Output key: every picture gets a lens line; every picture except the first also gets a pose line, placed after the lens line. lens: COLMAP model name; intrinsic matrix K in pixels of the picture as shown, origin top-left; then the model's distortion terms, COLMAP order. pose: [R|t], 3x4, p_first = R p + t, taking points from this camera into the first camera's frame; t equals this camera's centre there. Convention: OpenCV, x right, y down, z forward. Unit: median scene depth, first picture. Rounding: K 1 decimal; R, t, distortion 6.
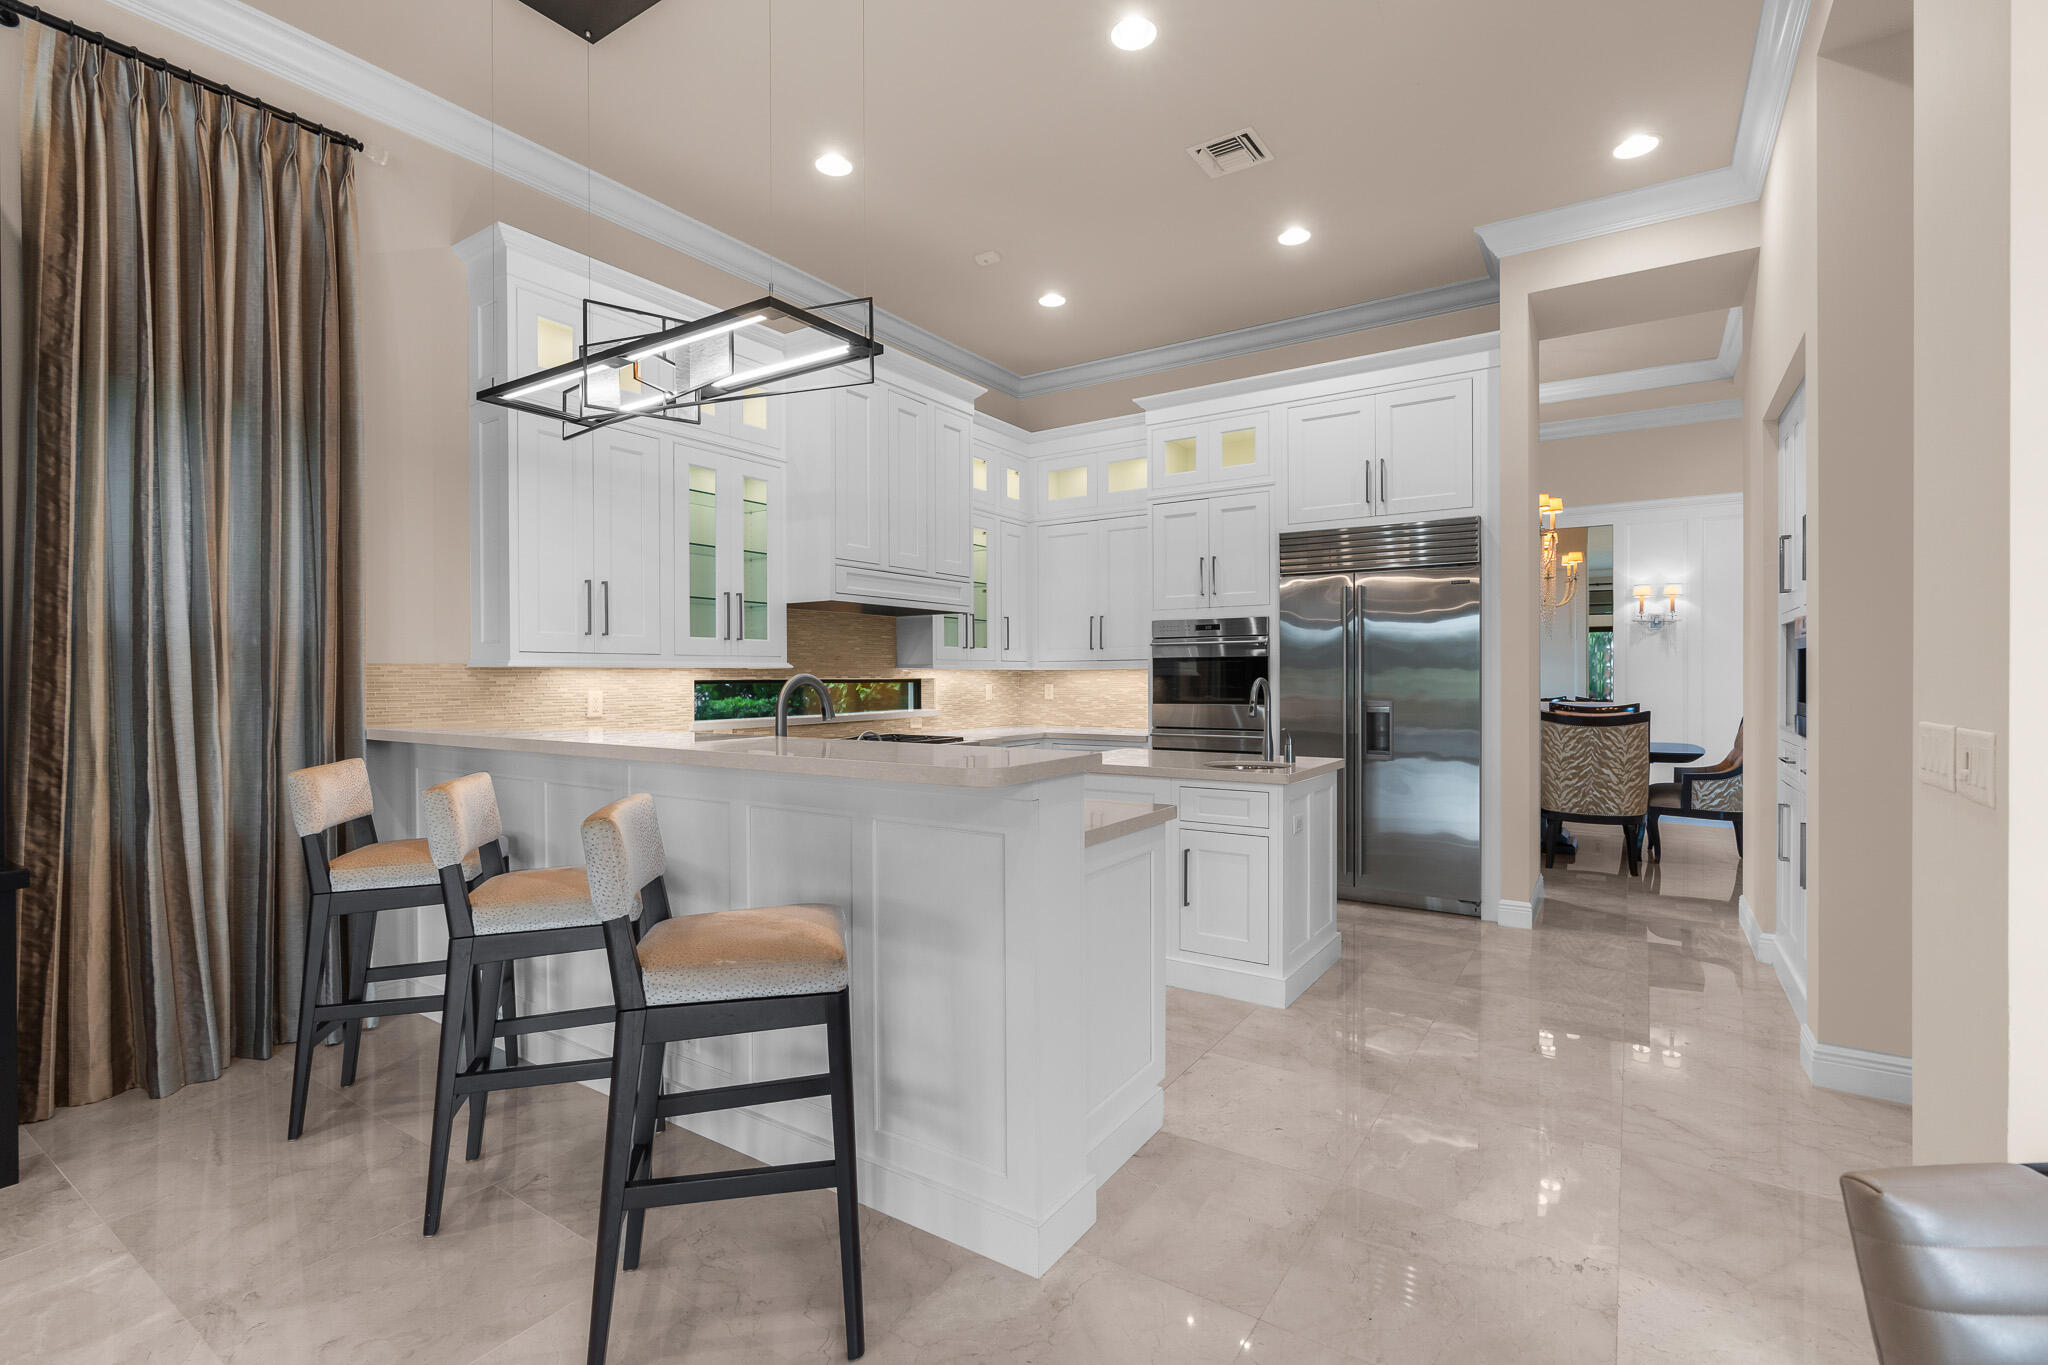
lens RADIAL K [[924.2, 0, 1020.5], [0, 924.2, 681.3], [0, 0, 1]] dist [-0.010117, 0.004738]
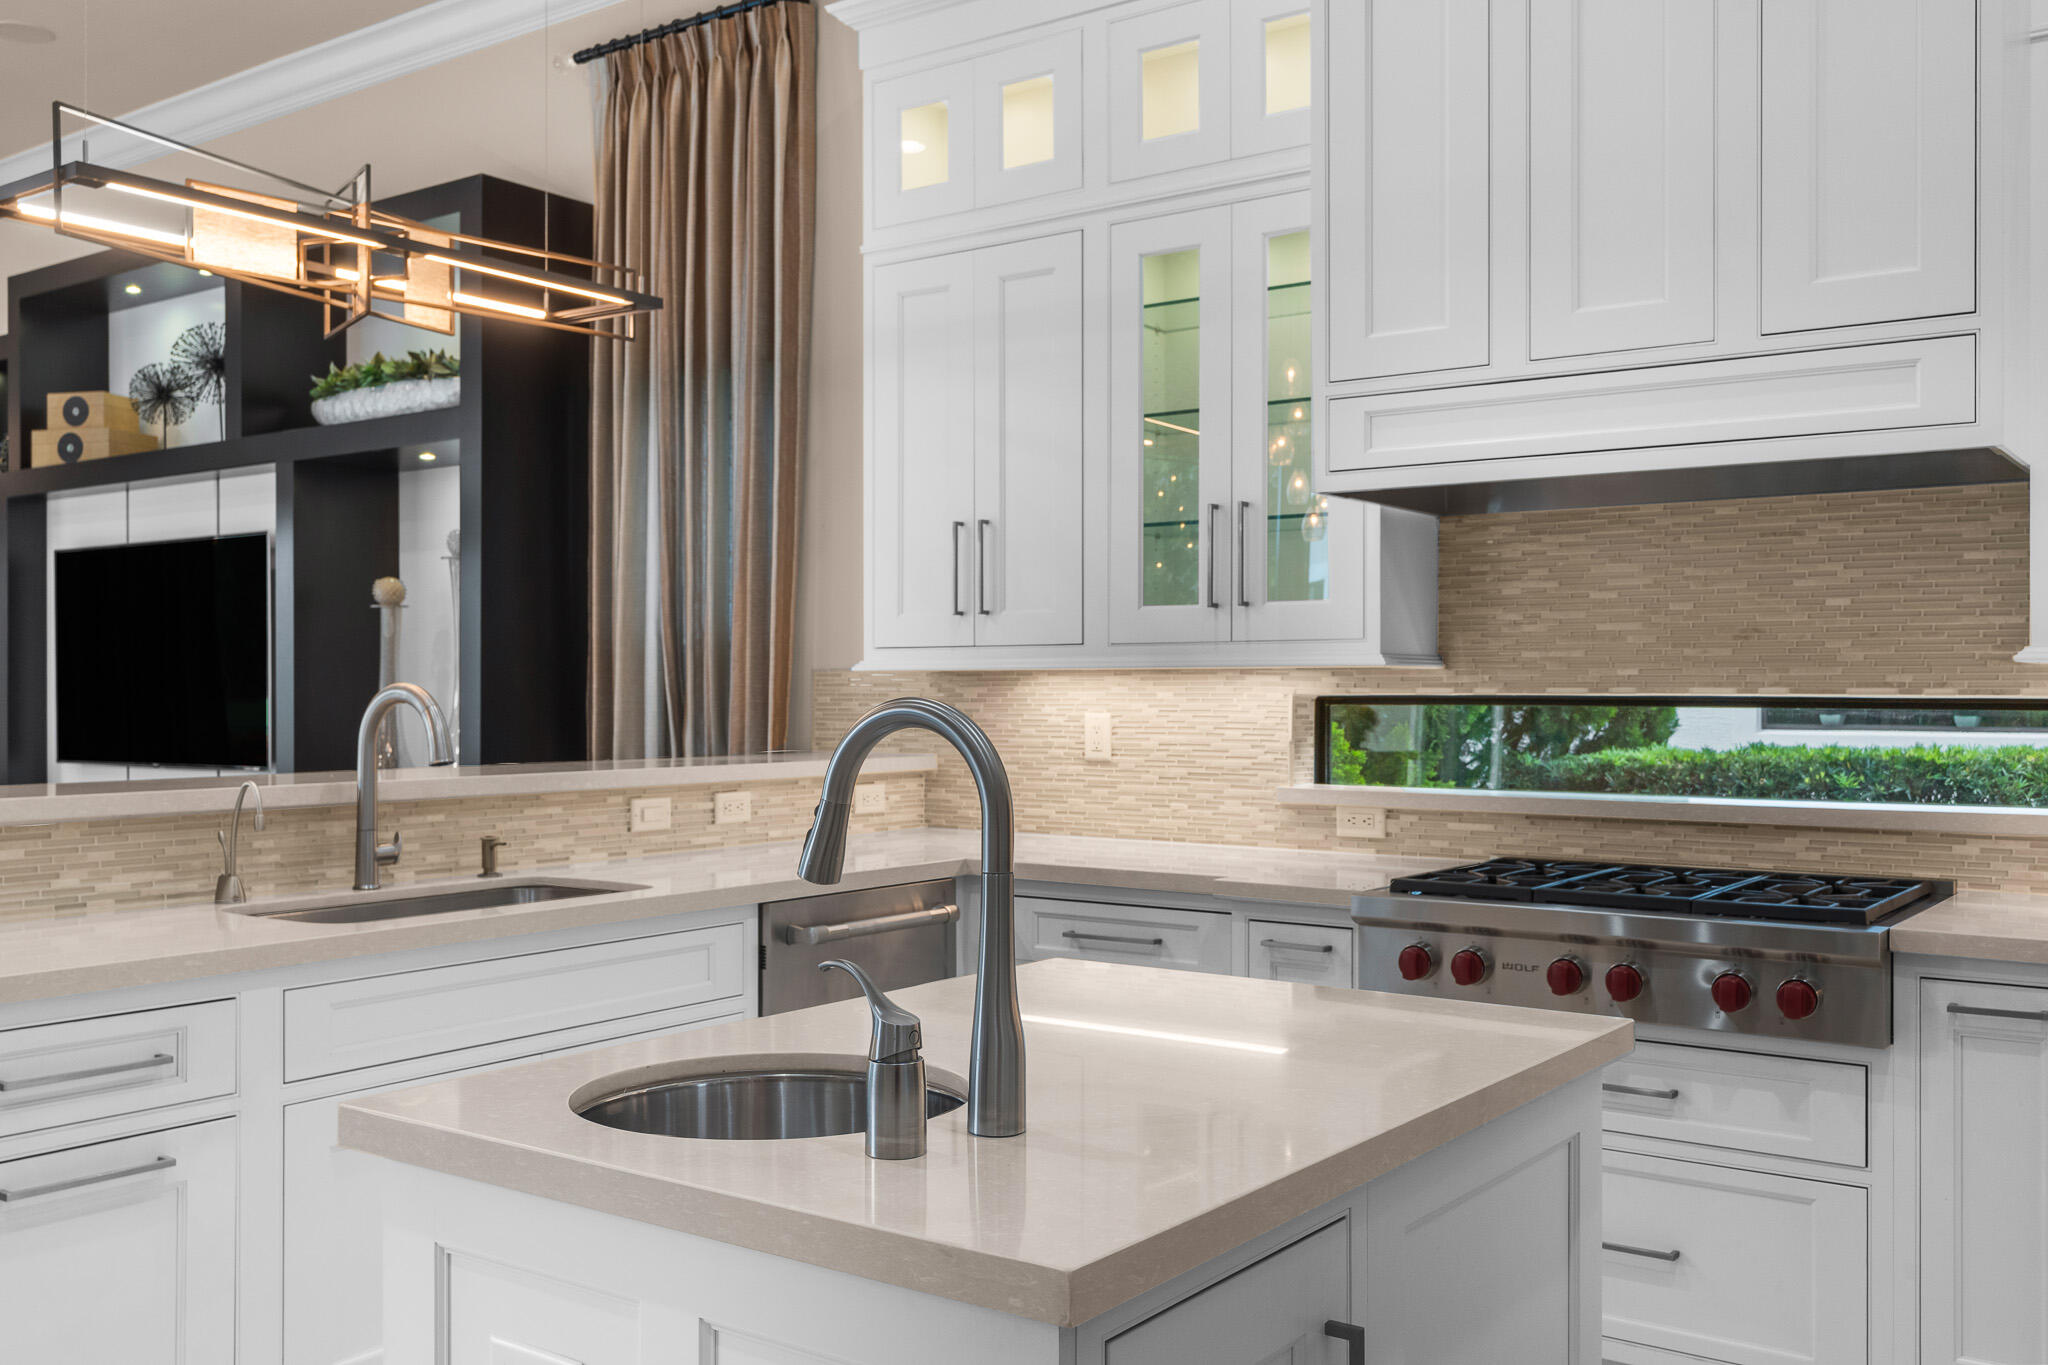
lens RADIAL K [[1828.5, 0, 1017.0], [0, 1828.5, 686.5], [0, 0, 1]] dist [0.005660, 0.000668]
pose [[-0.041183, 0.002539, -0.999148, 0.575671], [-0.006432, 0.999975, 0.002806, -0.007295], [0.999131, 0.006542, -0.041166, 0.910214]]
